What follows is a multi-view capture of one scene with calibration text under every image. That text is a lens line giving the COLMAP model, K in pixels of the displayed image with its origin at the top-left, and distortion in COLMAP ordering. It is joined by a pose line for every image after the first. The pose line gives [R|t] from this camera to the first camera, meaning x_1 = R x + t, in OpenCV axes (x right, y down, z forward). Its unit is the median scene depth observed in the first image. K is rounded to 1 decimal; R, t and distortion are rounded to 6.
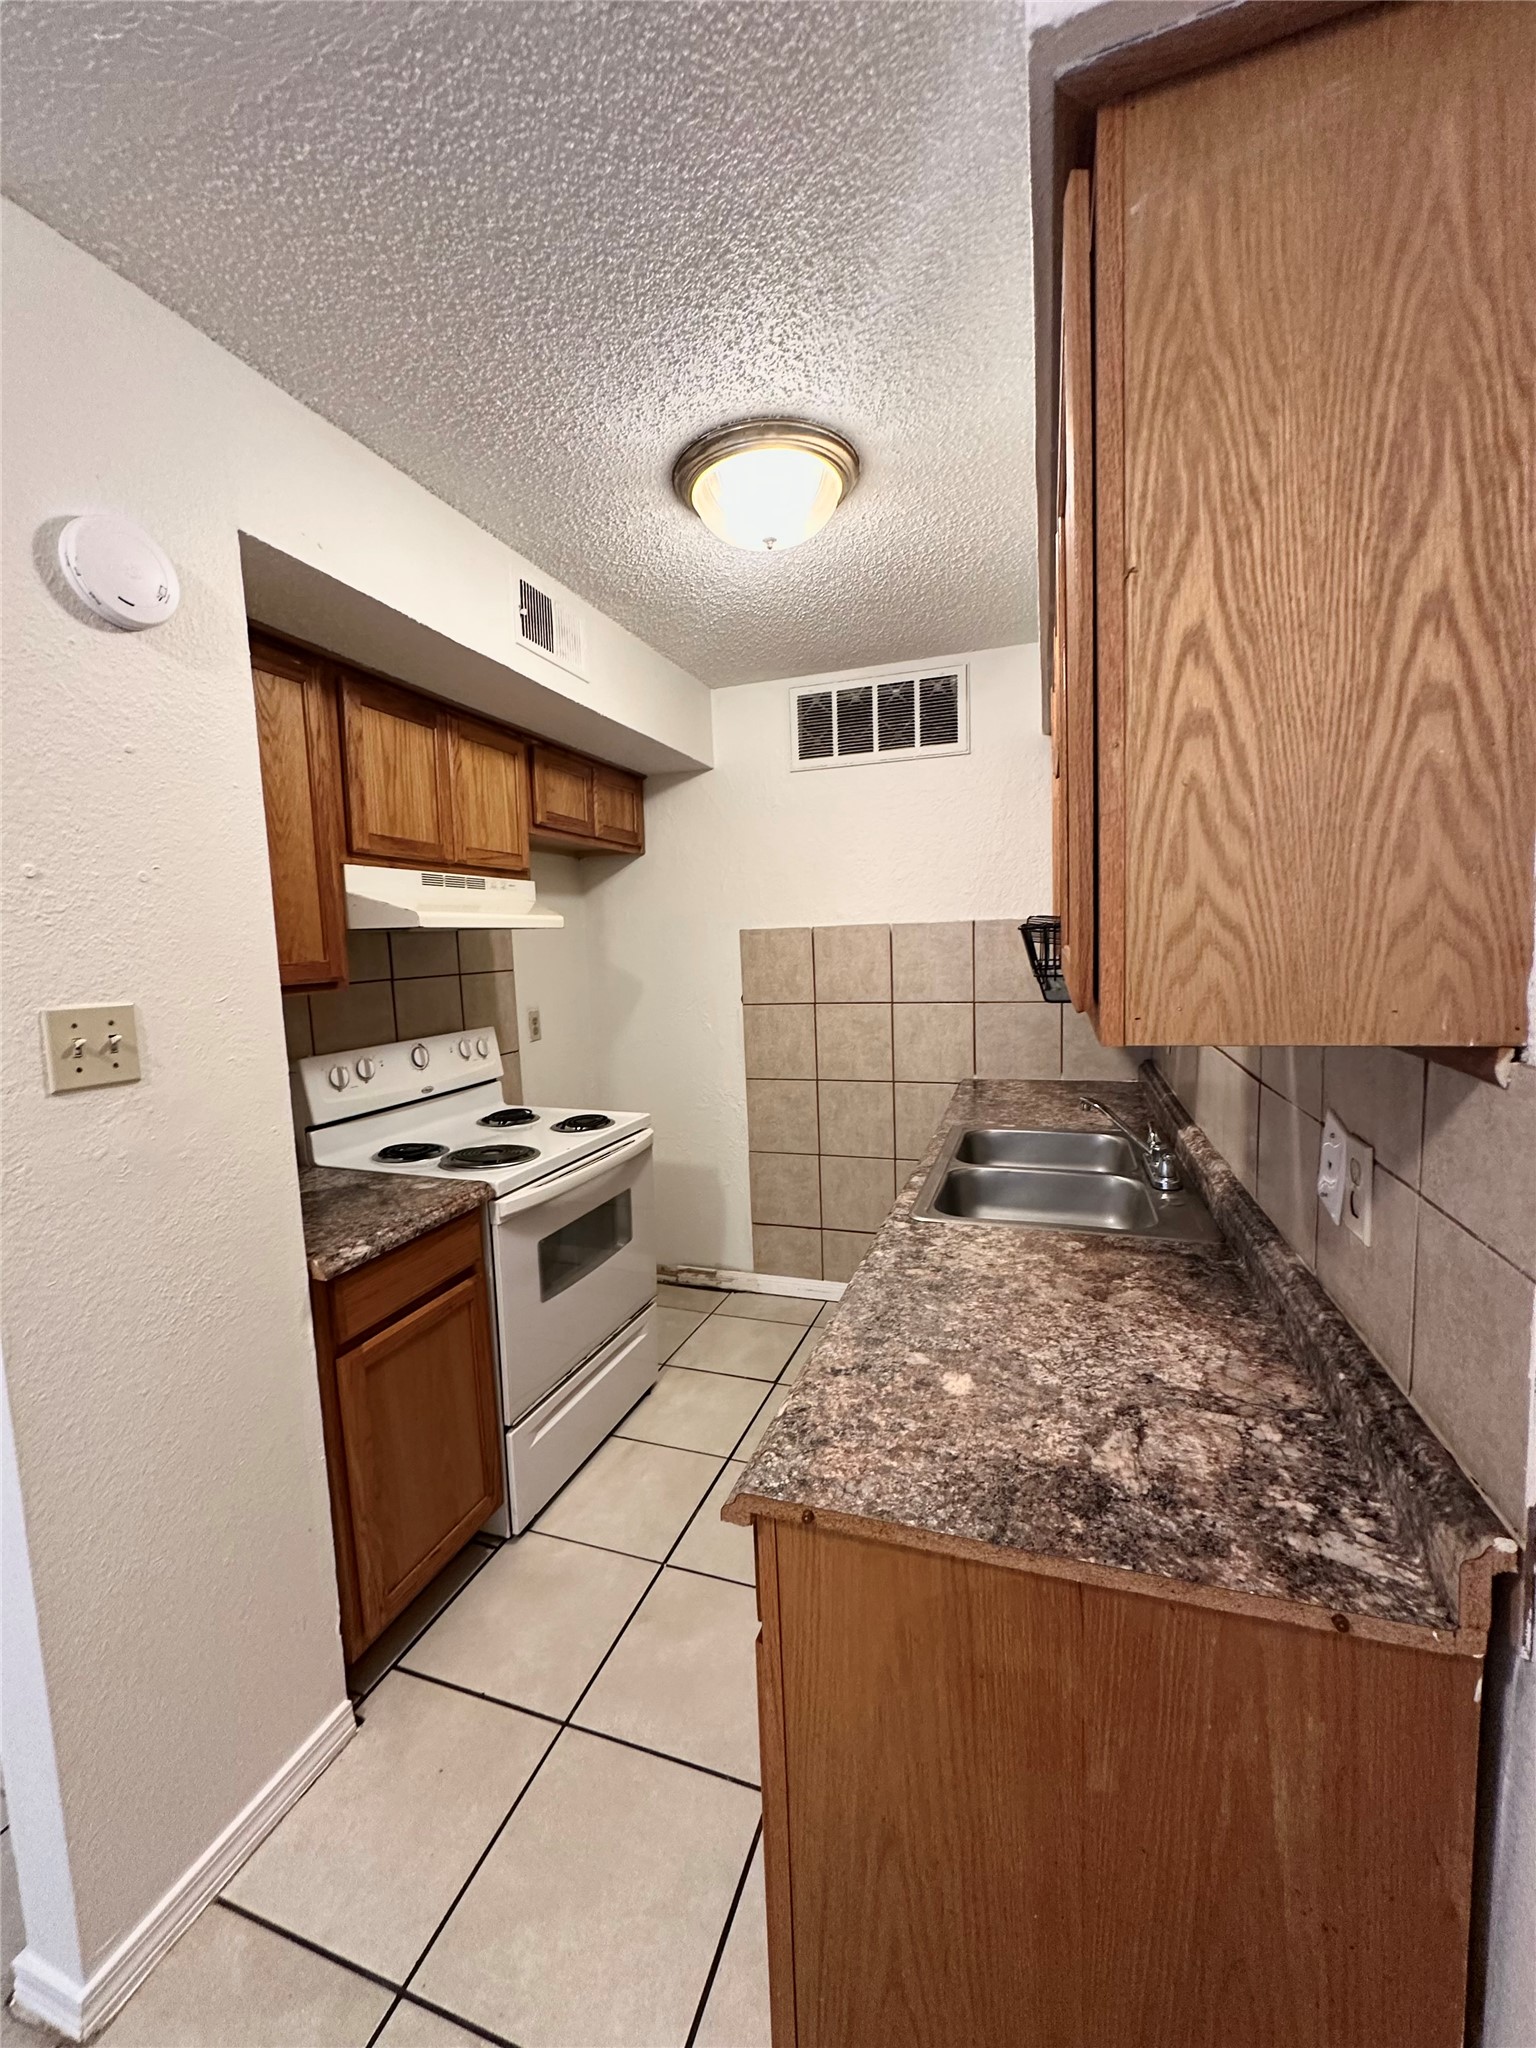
lens RADIAL K [[821.0, 0, 771.3], [0, 821.0, 1020.7], [0, 0, 1]] dist [-0.002532, 0.001217]
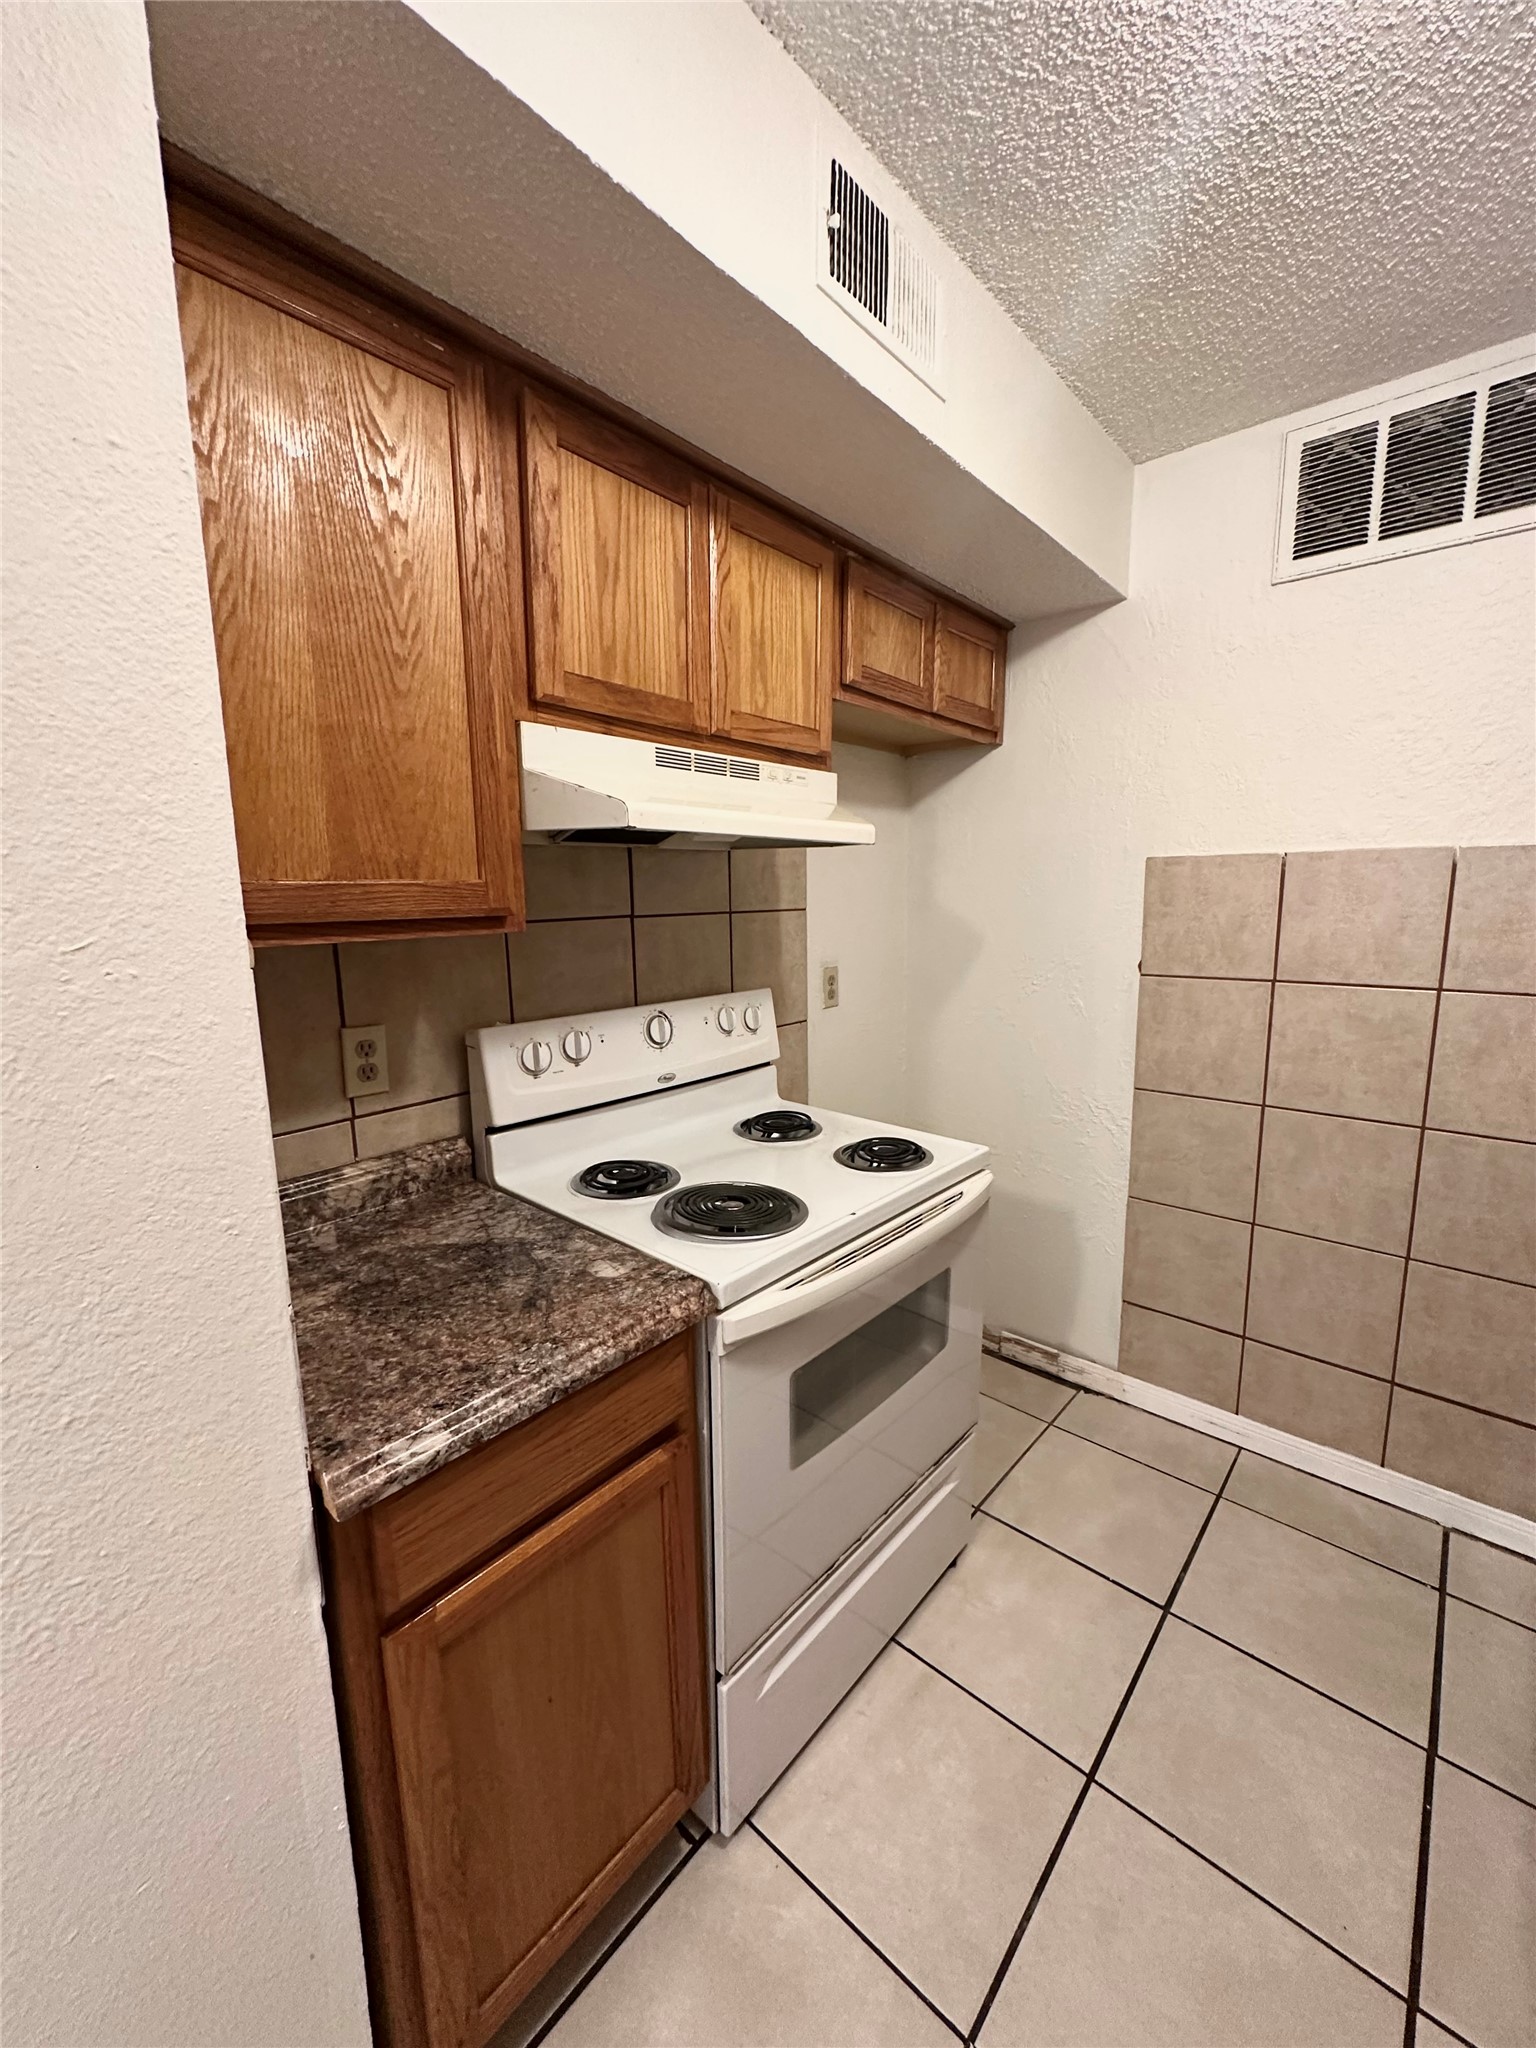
lens RADIAL K [[821.0, 0, 770.8], [0, 821.0, 1024.9], [0, 0, 1]] dist [-0.002532, 0.001217]
pose [[0.926690, 0.083237, -0.366494, -0.082998], [-0.057347, 0.995064, 0.080990, -0.020852], [0.371426, -0.054035, 0.926889, 0.374347]]
